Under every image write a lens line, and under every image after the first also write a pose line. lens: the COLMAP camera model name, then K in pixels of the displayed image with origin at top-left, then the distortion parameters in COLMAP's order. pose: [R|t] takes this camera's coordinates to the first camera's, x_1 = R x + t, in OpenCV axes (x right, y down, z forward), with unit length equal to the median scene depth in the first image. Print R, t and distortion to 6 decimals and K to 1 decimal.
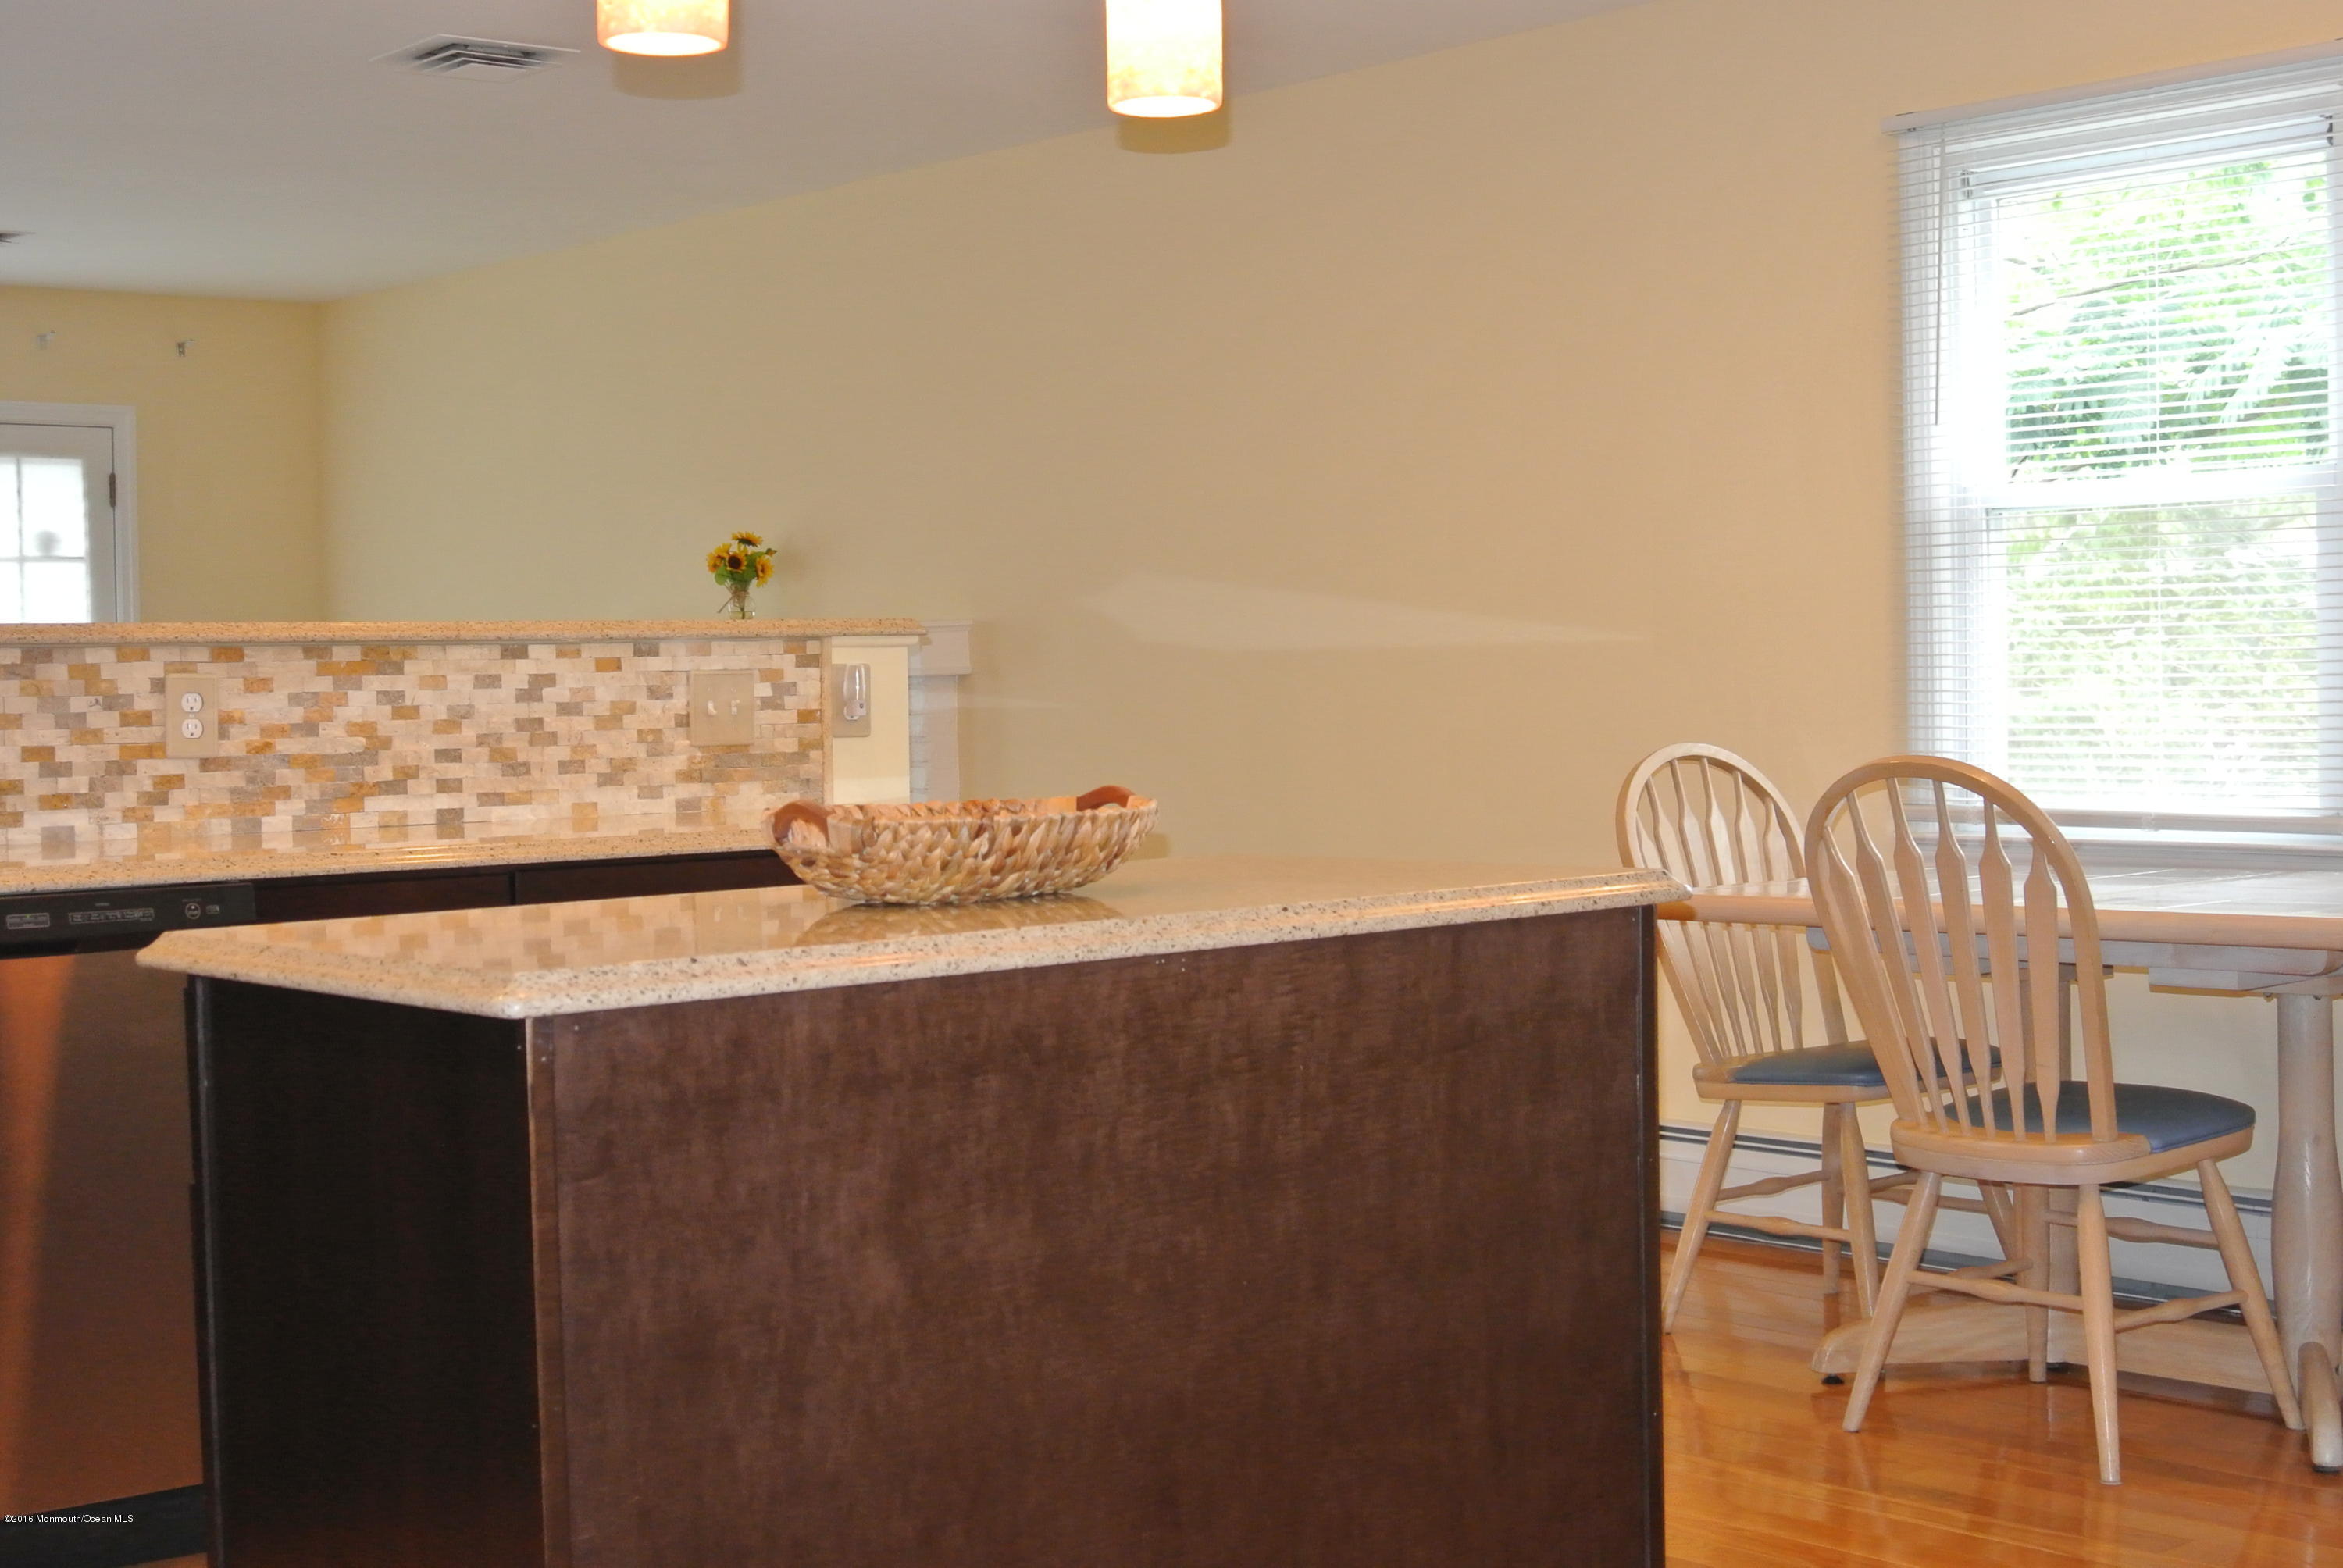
lens RADIAL K [[3106.4, 0, 1171.5], [0, 3106.4, 784.0], [0, 0, 1]] dist [-0.087259, 0.094687]
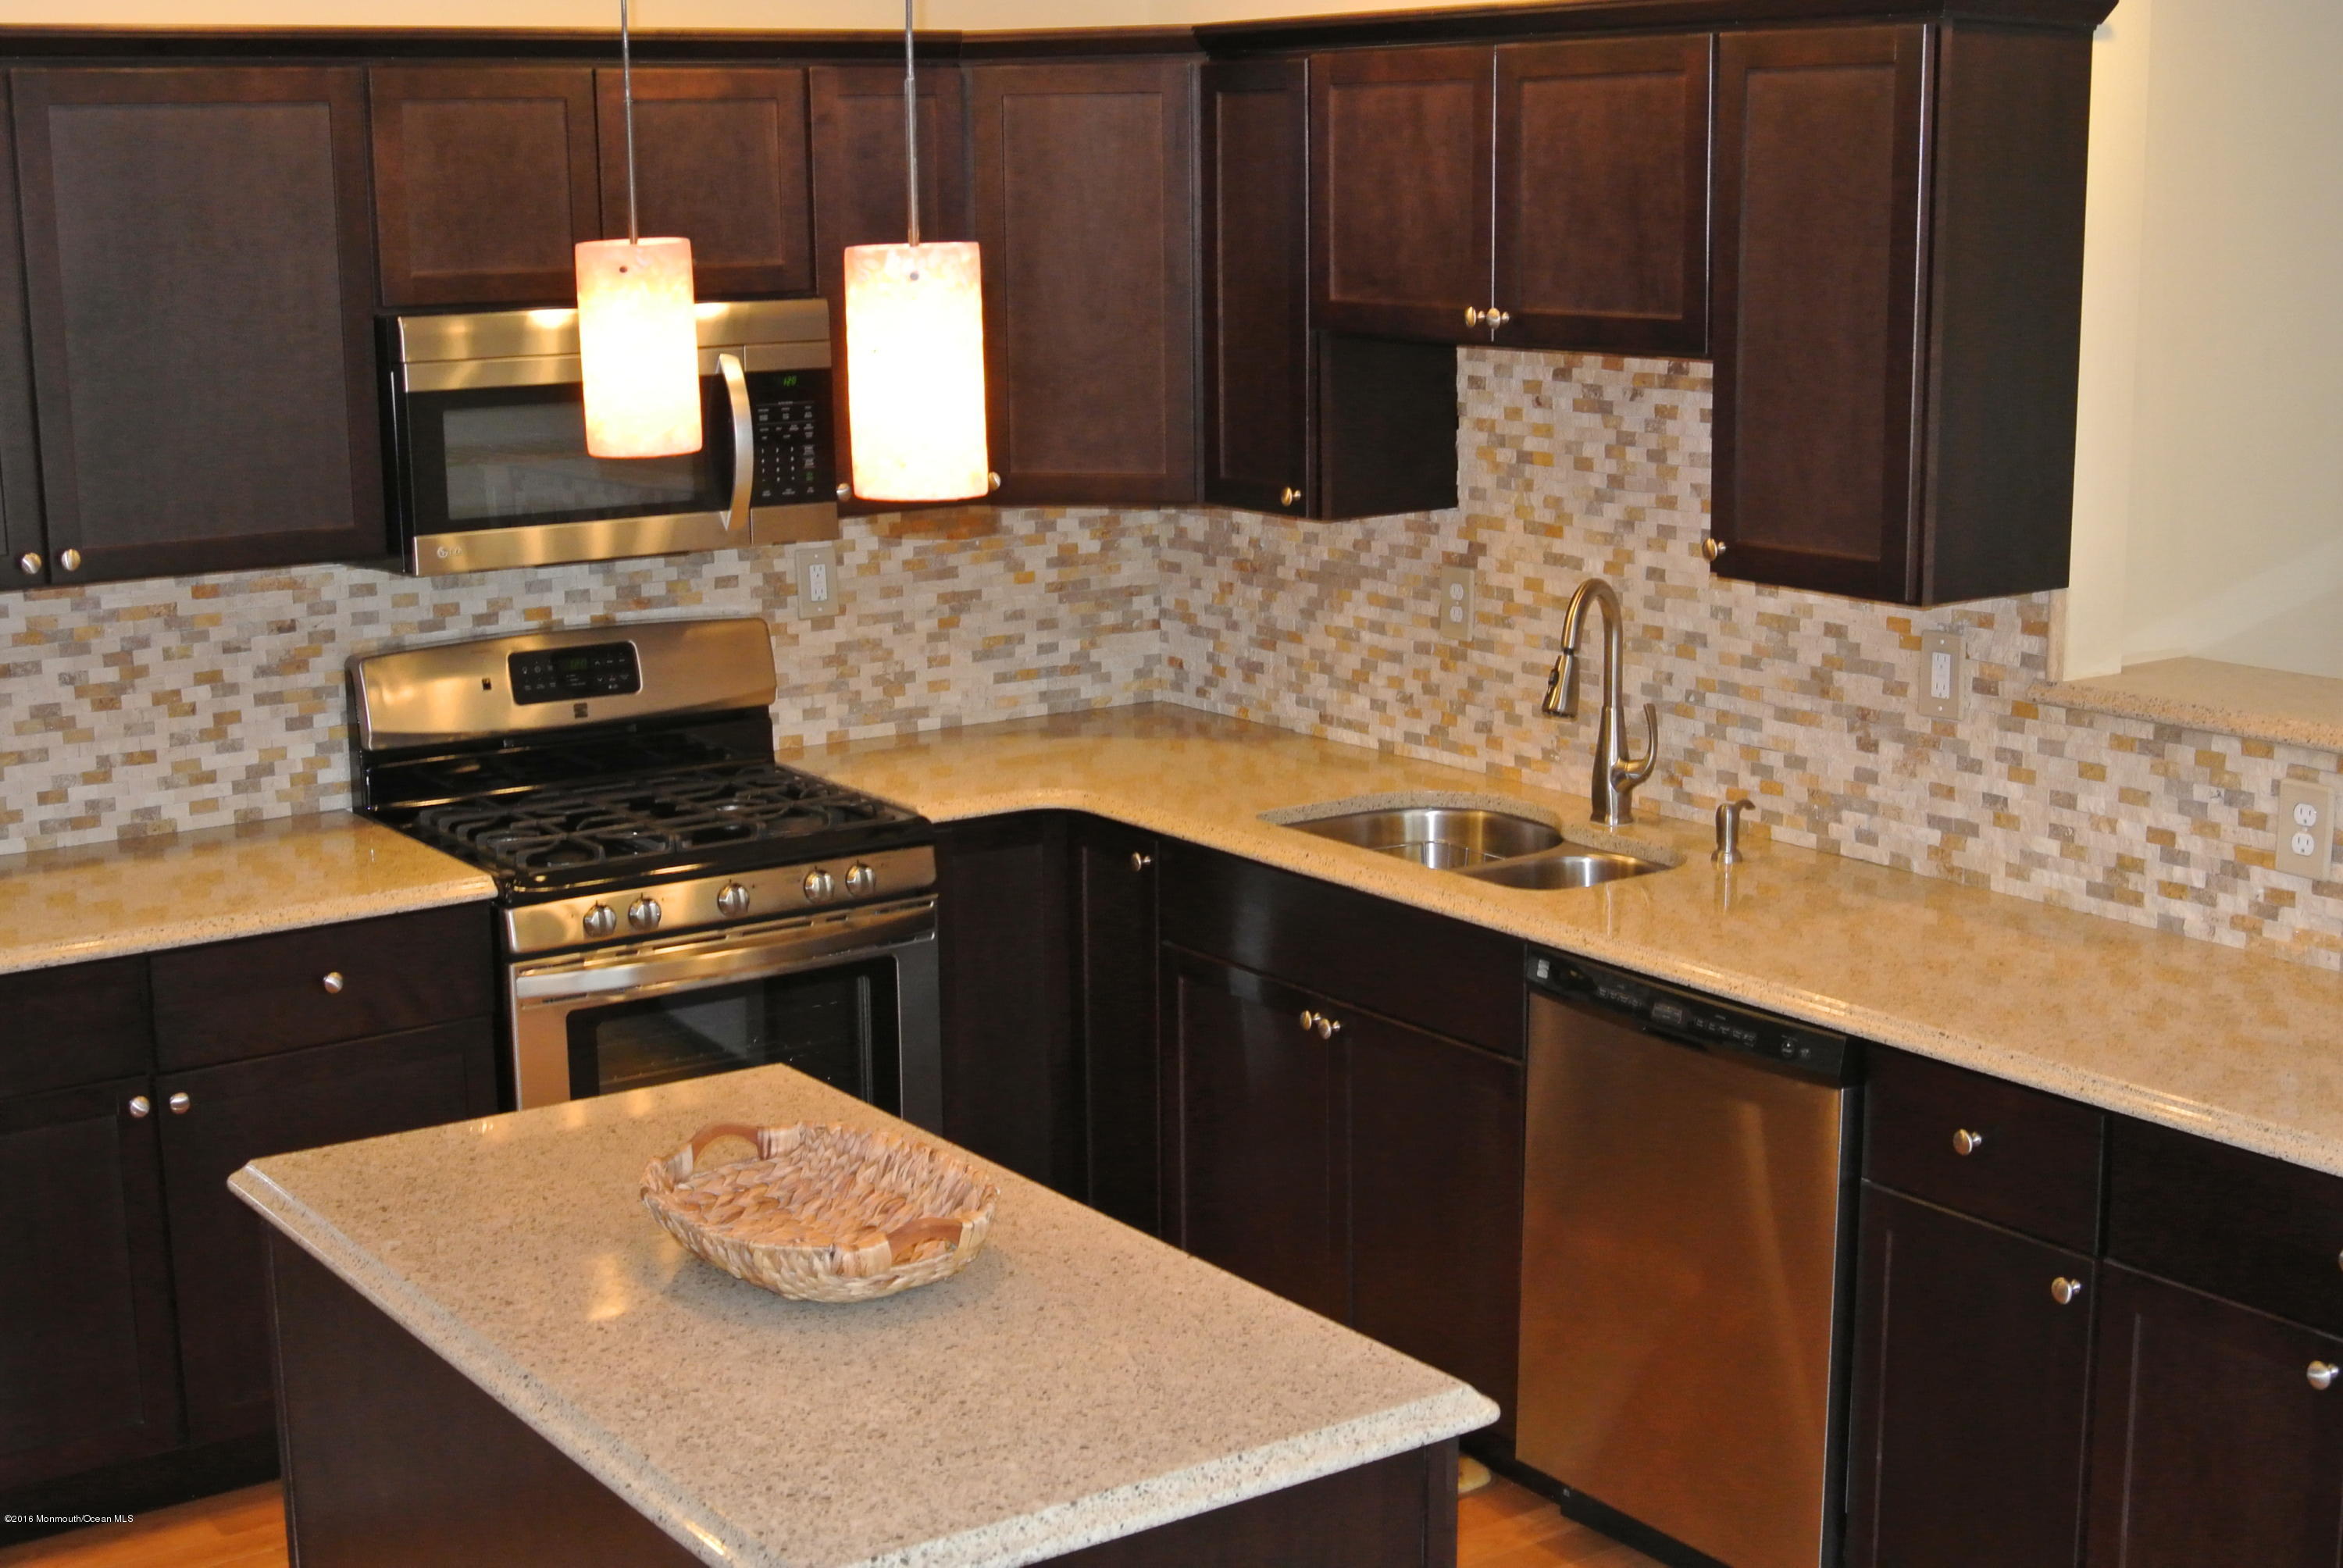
lens RADIAL K [[3111.5, 0, 1174.2], [0, 3111.5, 762.2], [0, 0, 1]] dist [-0.083239, 0.080545]
pose [[-0.090081, 0.206328, -0.974328, 0.531683], [-0.021727, 0.977665, 0.209044, -0.206128], [0.995697, 0.040001, -0.083586, 0.716919]]
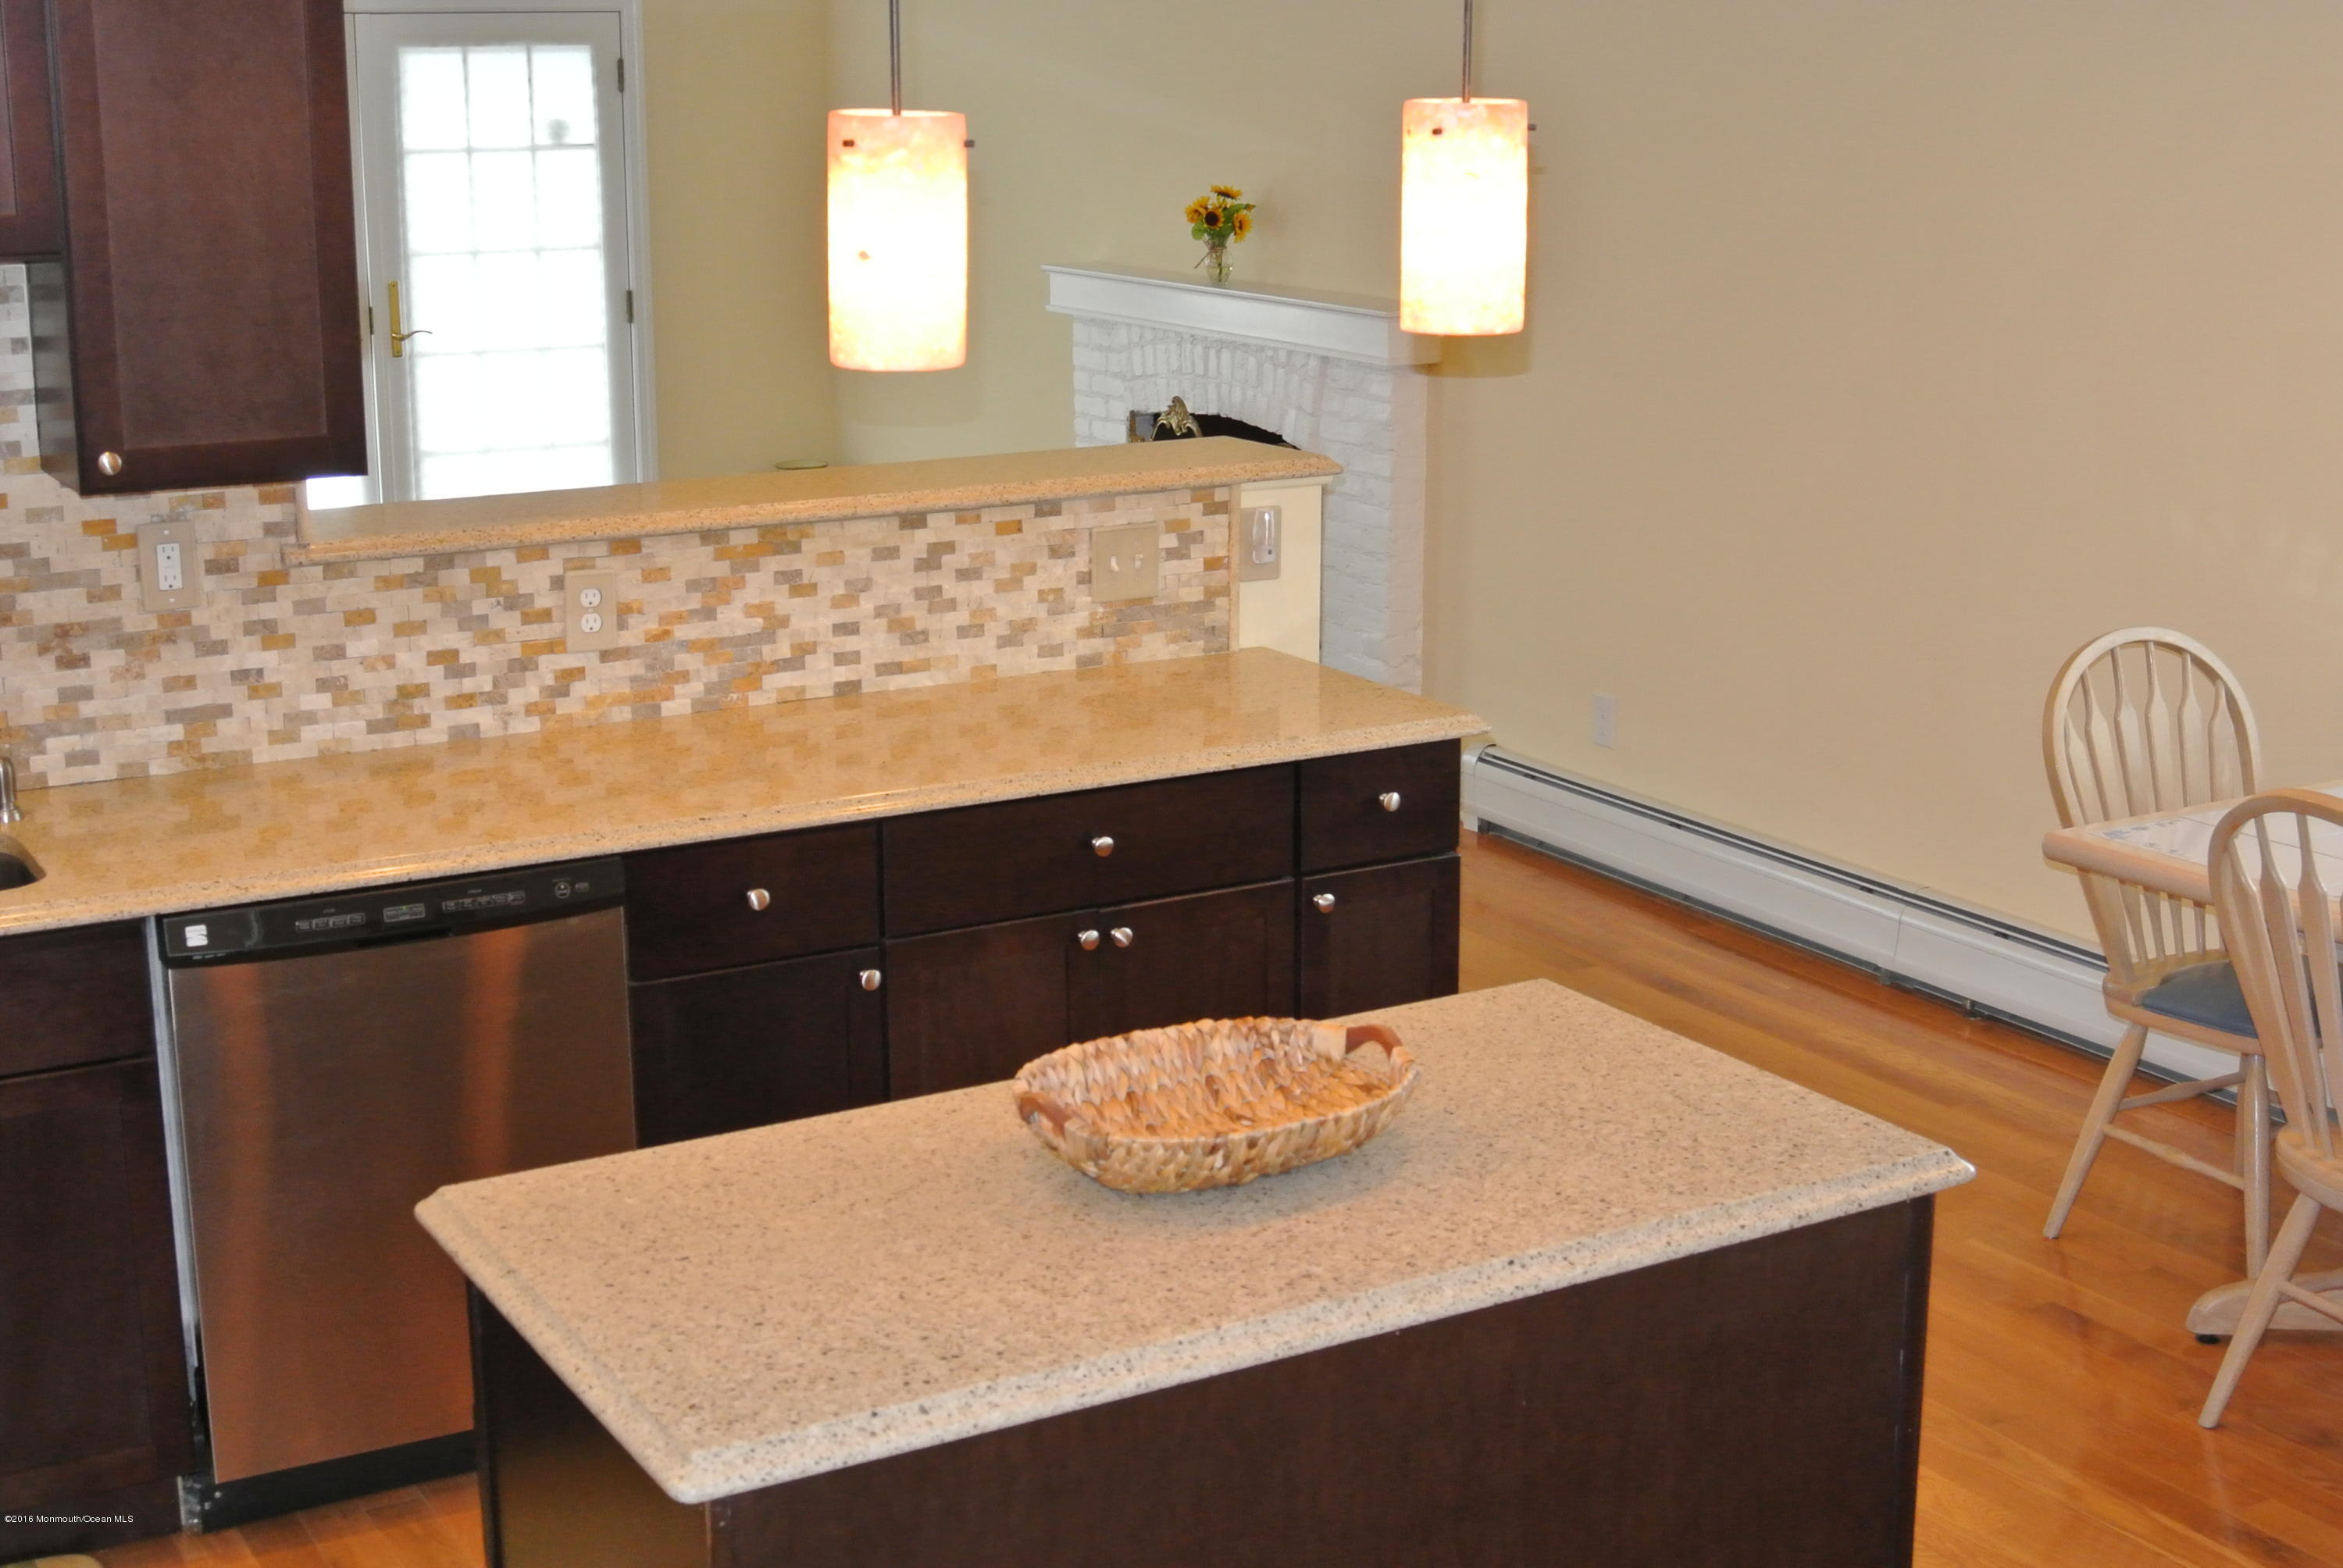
lens RADIAL K [[3111.5, 0, 1174.2], [0, 3111.5, 762.2], [0, 0, 1]] dist [-0.083239, 0.080545]
pose [[0.982530, 0.056963, -0.177175, 0.054233], [-0.020696, 0.979544, 0.200161, -0.173829], [0.184953, -0.192997, 0.963610, 0.033959]]
